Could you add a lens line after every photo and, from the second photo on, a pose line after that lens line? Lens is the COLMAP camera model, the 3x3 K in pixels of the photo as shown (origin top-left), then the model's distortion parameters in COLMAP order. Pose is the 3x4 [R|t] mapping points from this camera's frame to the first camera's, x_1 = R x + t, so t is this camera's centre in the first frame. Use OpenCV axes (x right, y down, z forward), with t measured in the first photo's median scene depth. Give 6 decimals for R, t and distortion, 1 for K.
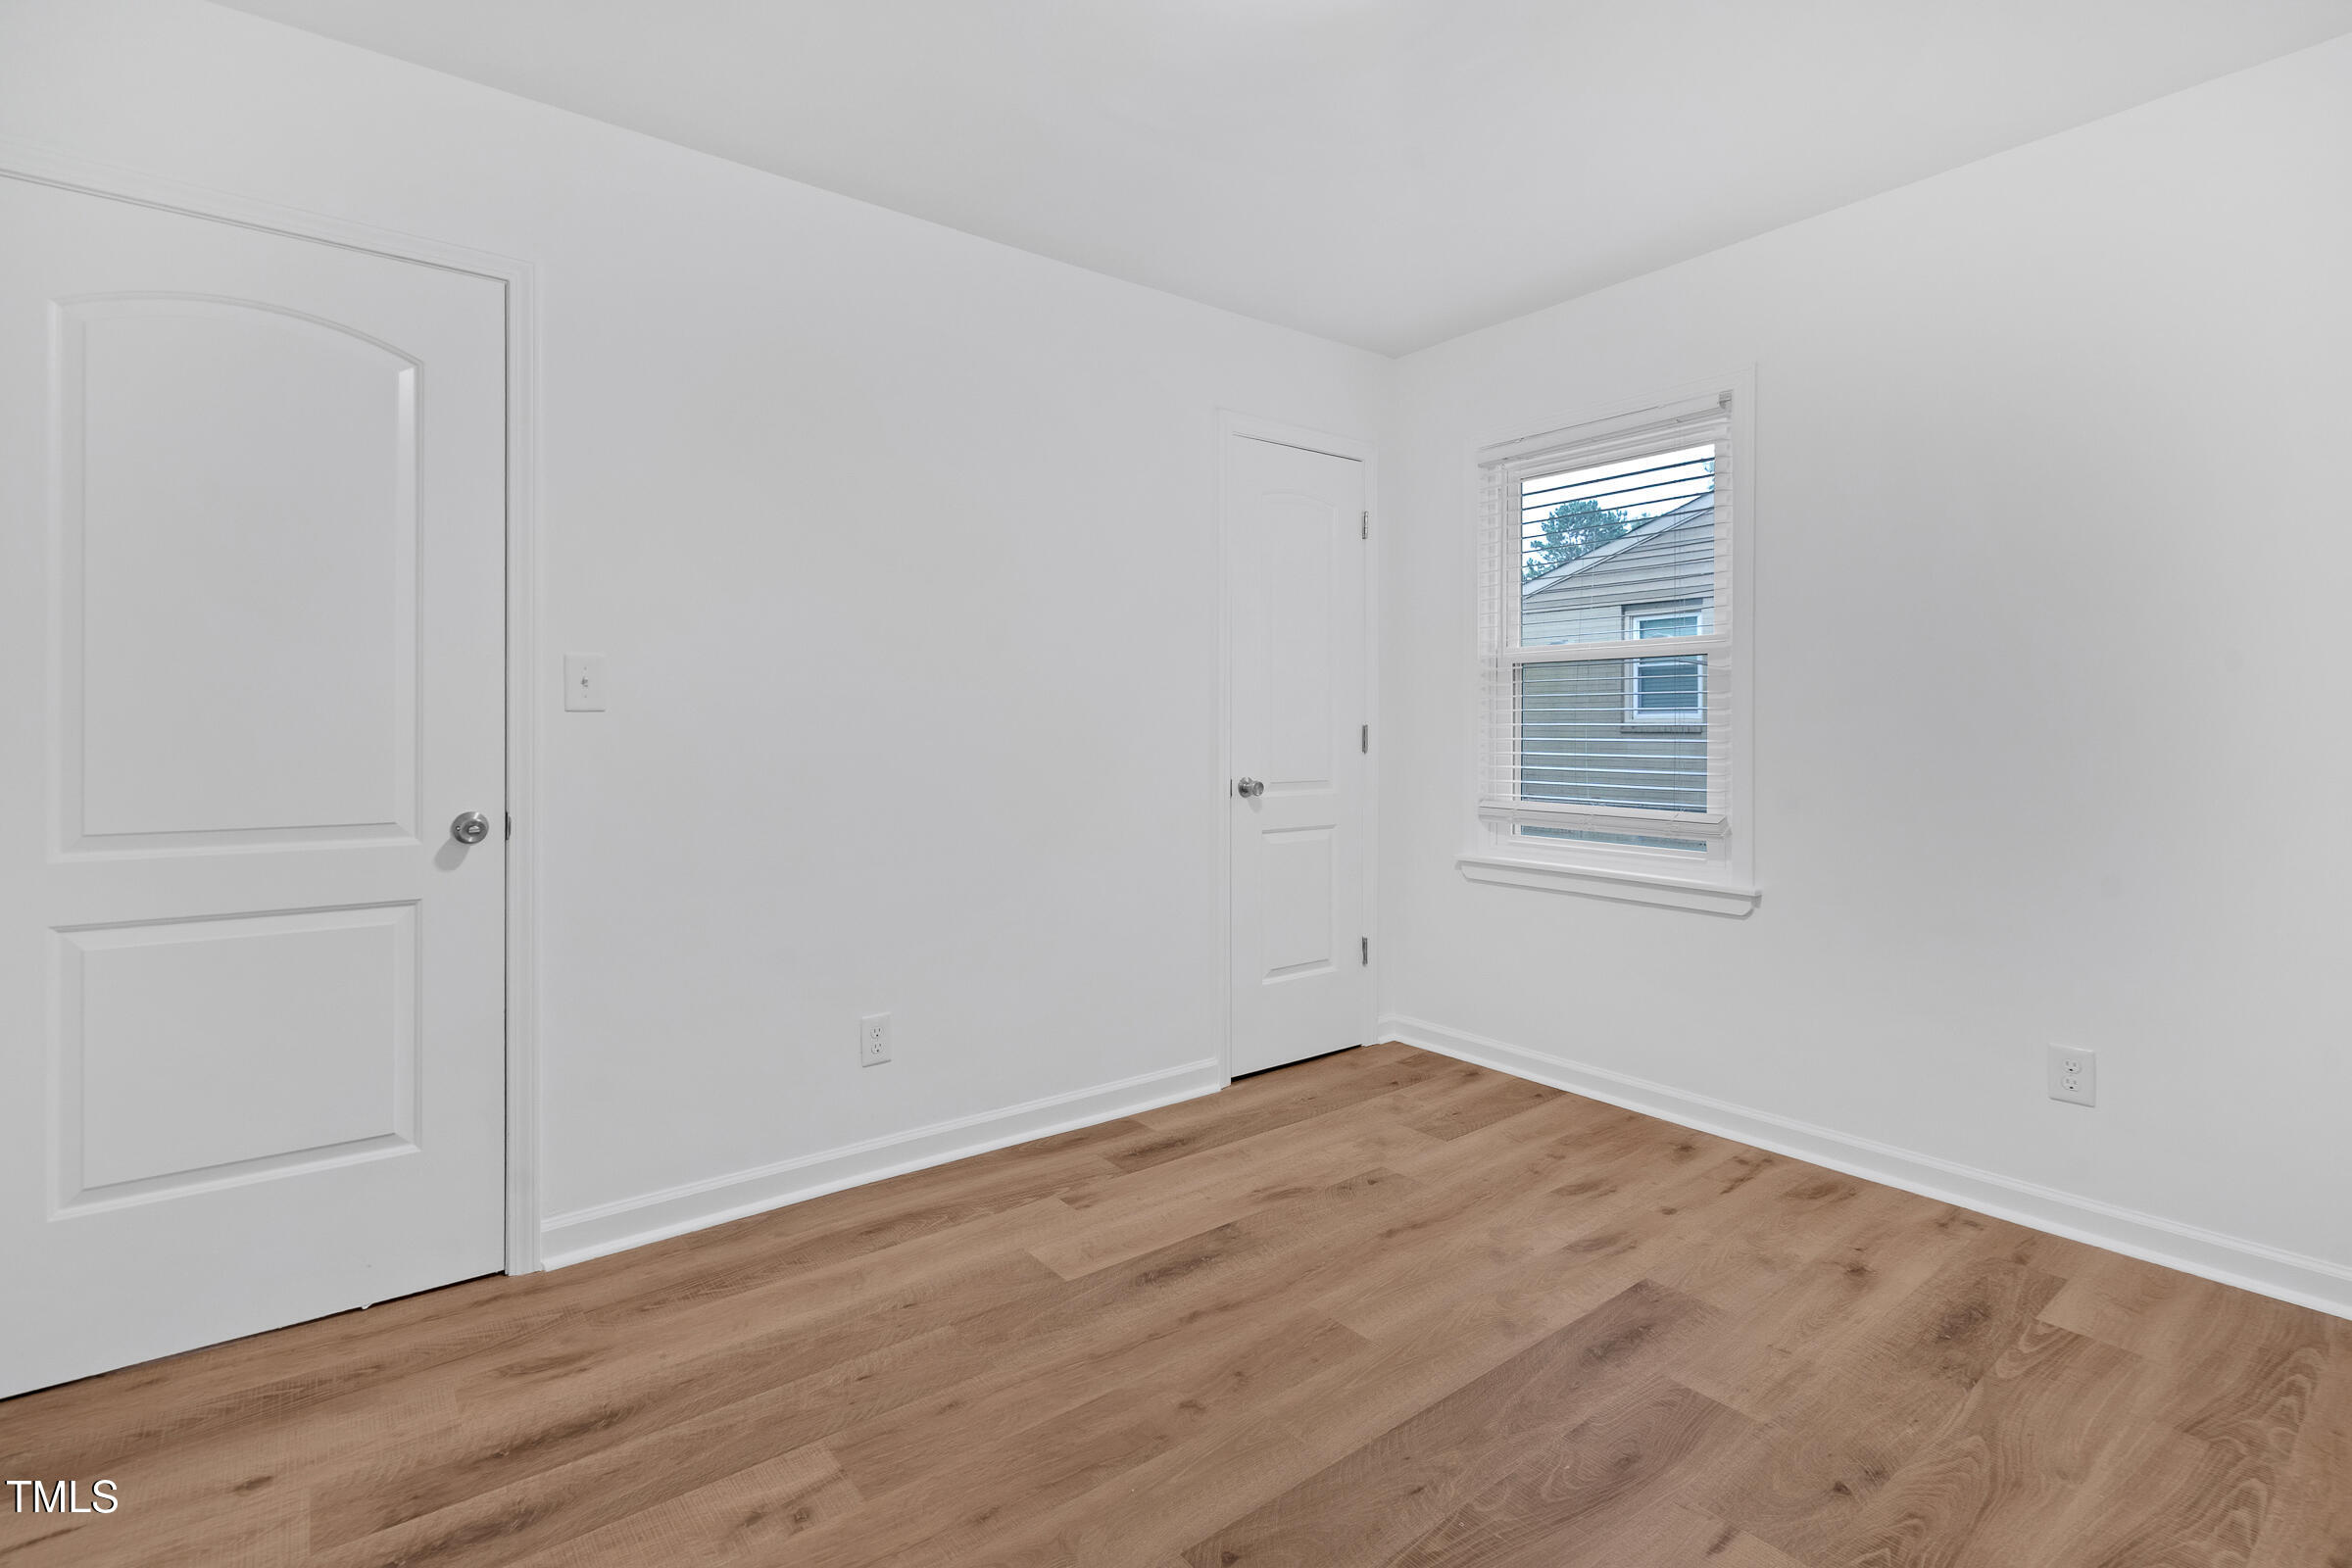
lens RADIAL K [[1108.6, 0, 1144.0], [0, 1108.6, 738.5], [0, 0, 1]] dist [-0.002543, 0.000508]
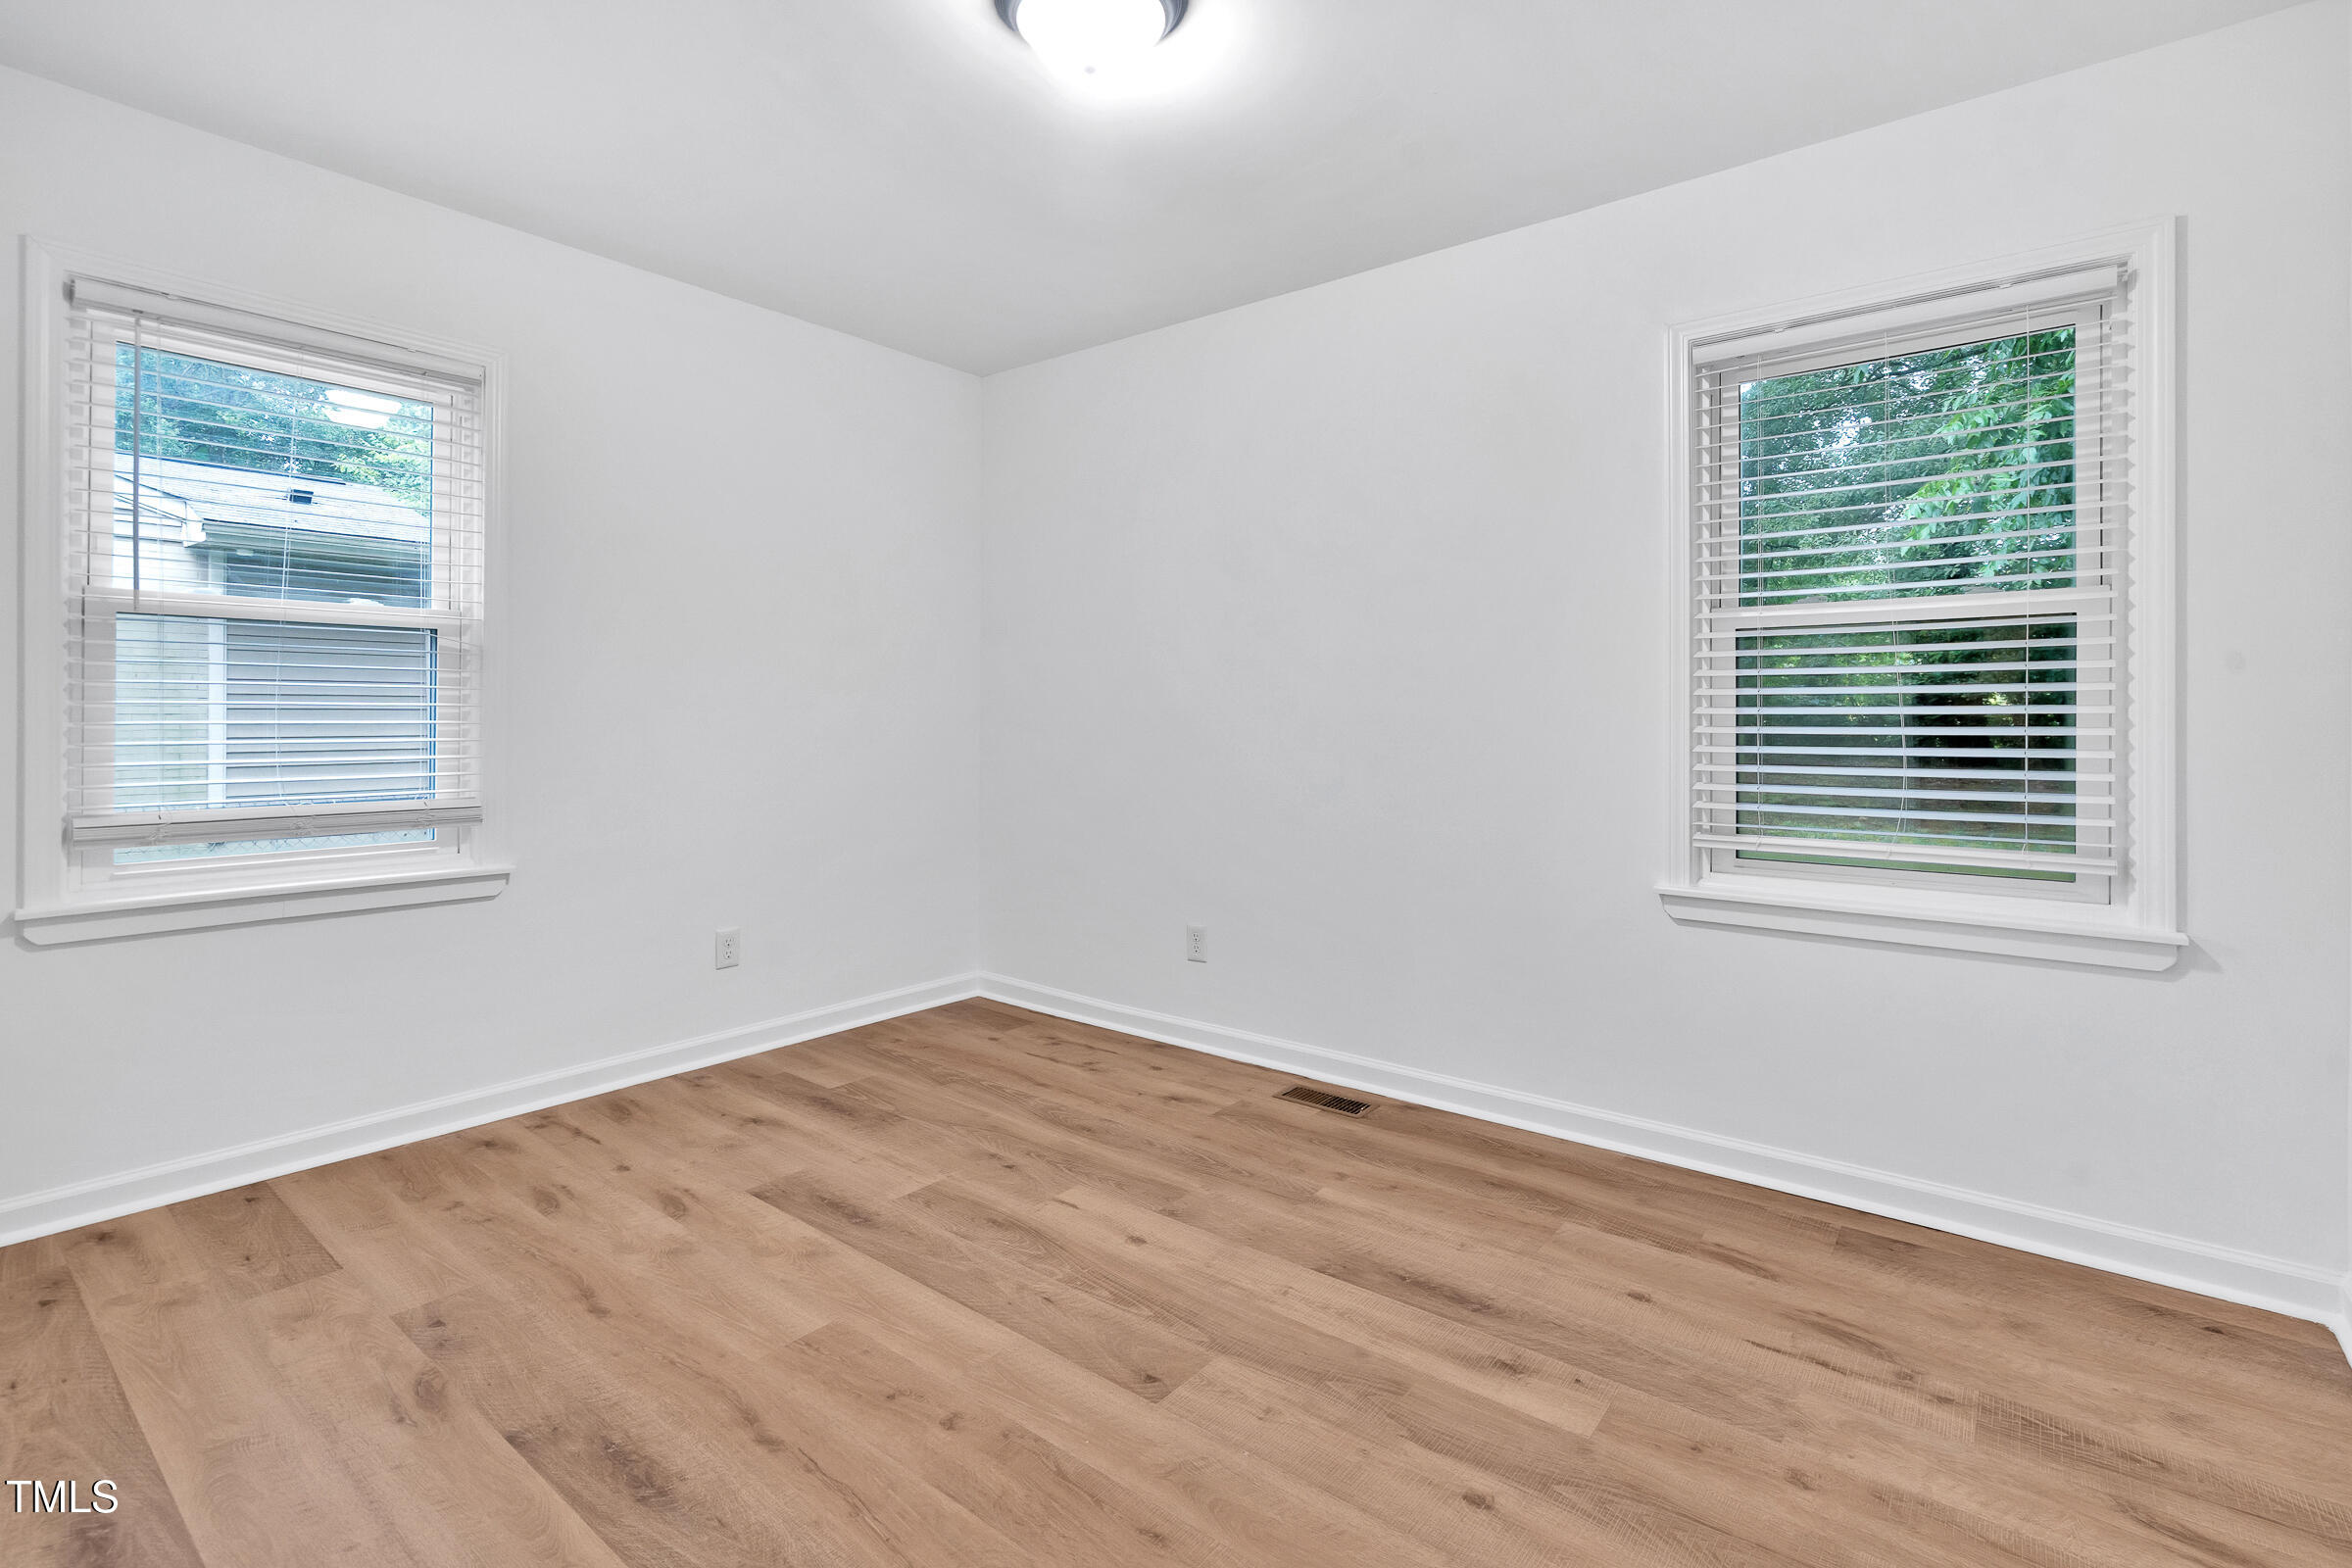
lens RADIAL K [[1060.6, 0, 1178.5], [0, 1060.6, 712.0], [0, 0, 1]] dist [-0.002768, -0.000458]
pose [[-0.241863, -0.000487, 0.970310, -0.704045], [0.006132, 0.999979, 0.002030, -0.005731], [-0.970291, 0.006441, -0.241855, 0.815498]]
